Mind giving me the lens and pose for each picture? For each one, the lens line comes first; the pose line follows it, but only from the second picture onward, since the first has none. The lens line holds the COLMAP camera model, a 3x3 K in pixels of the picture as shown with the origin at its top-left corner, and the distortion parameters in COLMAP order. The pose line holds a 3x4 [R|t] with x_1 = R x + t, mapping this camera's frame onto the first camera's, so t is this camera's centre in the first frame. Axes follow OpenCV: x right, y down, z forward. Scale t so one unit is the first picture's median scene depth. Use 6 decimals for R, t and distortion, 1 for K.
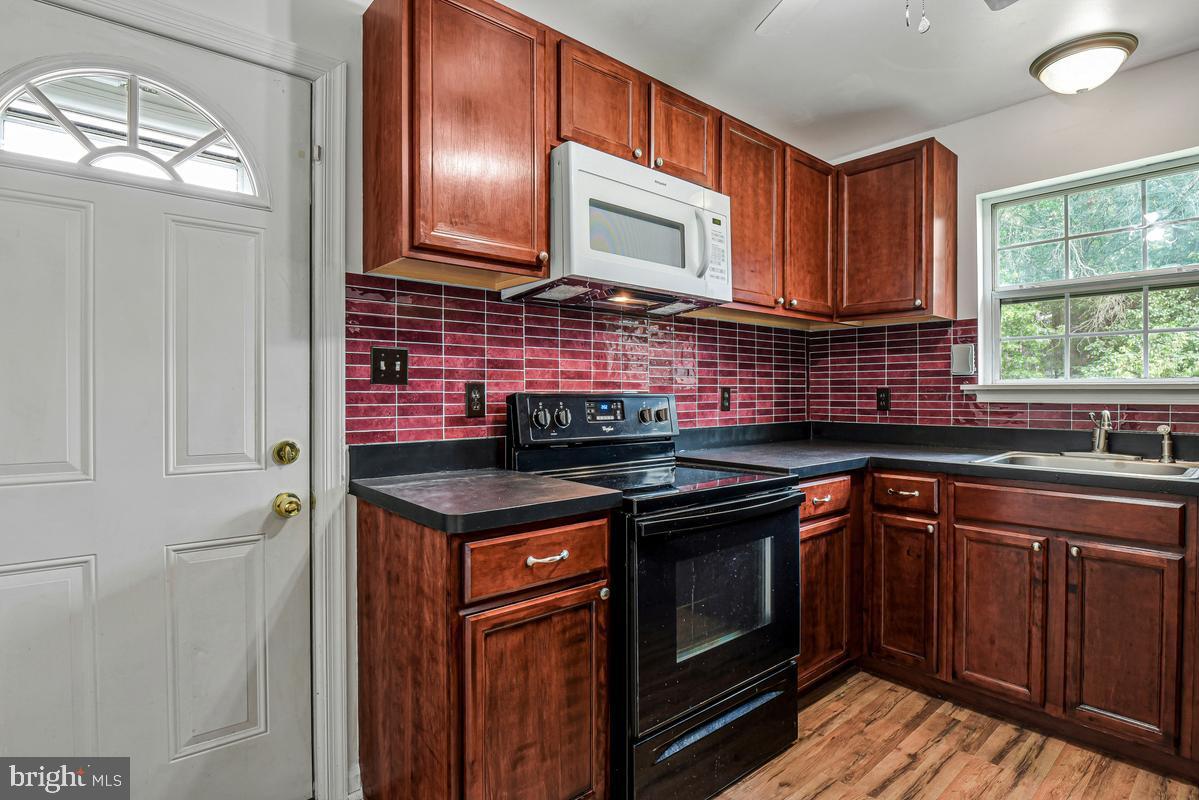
lens RADIAL K [[594.1, 0, 604.3], [0, 594.1, 395.2], [0, 0, 1]] dist [-0.012876, -0.012728]
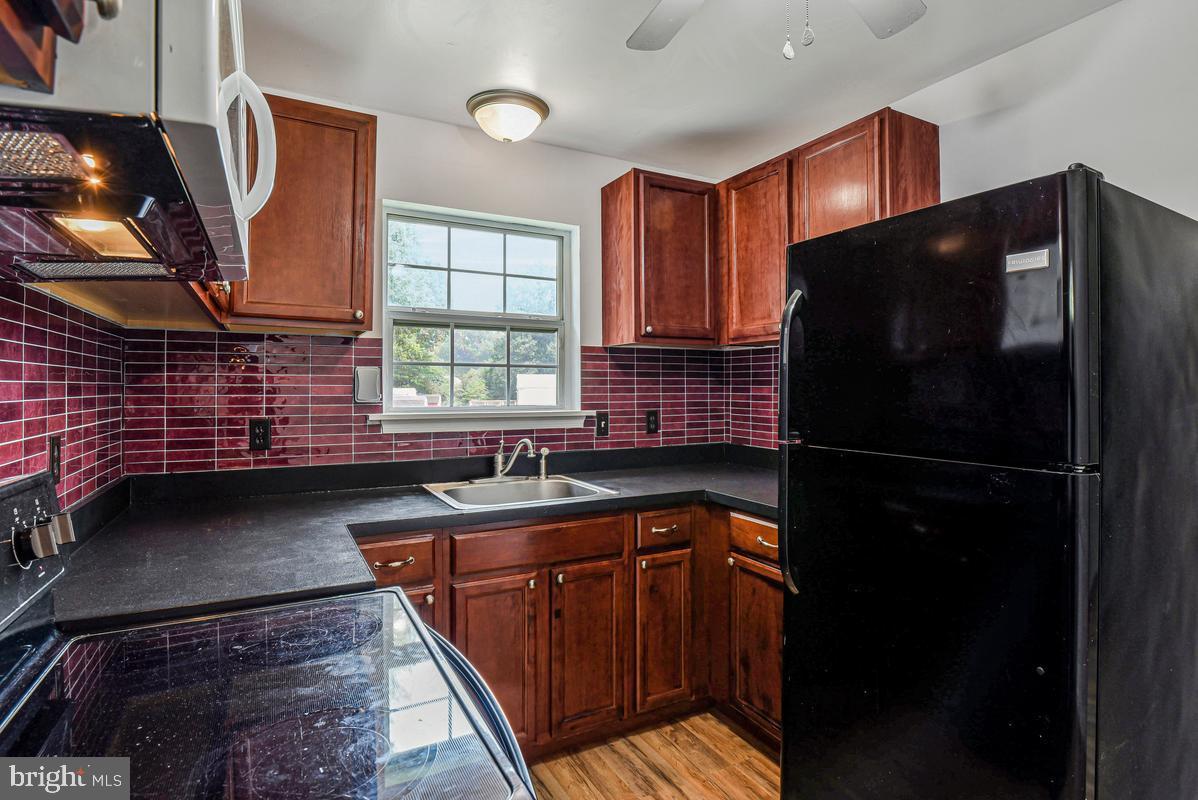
lens RADIAL K [[606.0, 0, 594.6], [0, 606.0, 385.3], [0, 0, 1]] dist [-0.012885, -0.000253]
pose [[0.217817, 0.007976, 0.975957, -0.183116], [0.002736, 0.999958, -0.008783, -0.051948], [-0.975986, 0.004583, 0.217786, 0.497204]]
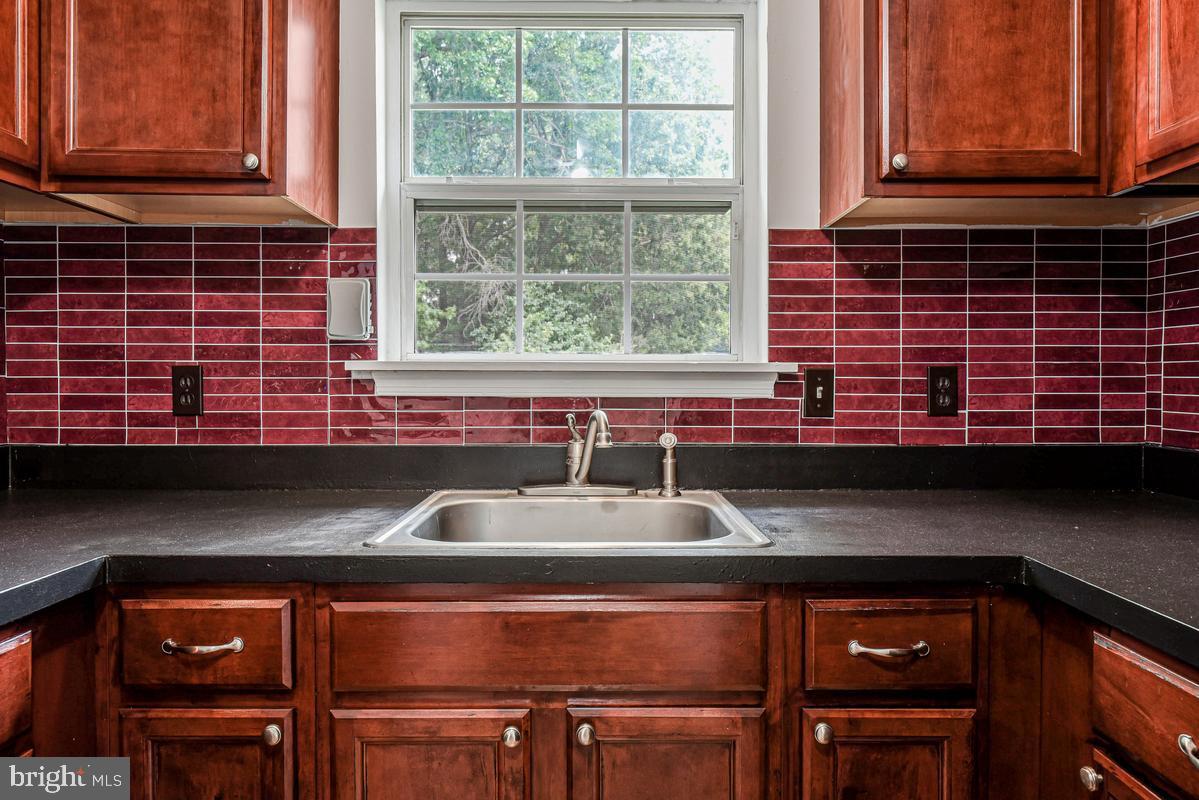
lens RADIAL K [[756.6, 0, 599.0], [0, 756.6, 395.3], [0, 0, 1]] dist [0.002826, -0.003170]
pose [[0.649340, -0.010694, 0.760423, 0.268973], [-0.000525, 0.999895, 0.014510, 0.002052], [-0.760498, -0.009822, 0.649266, 0.442601]]
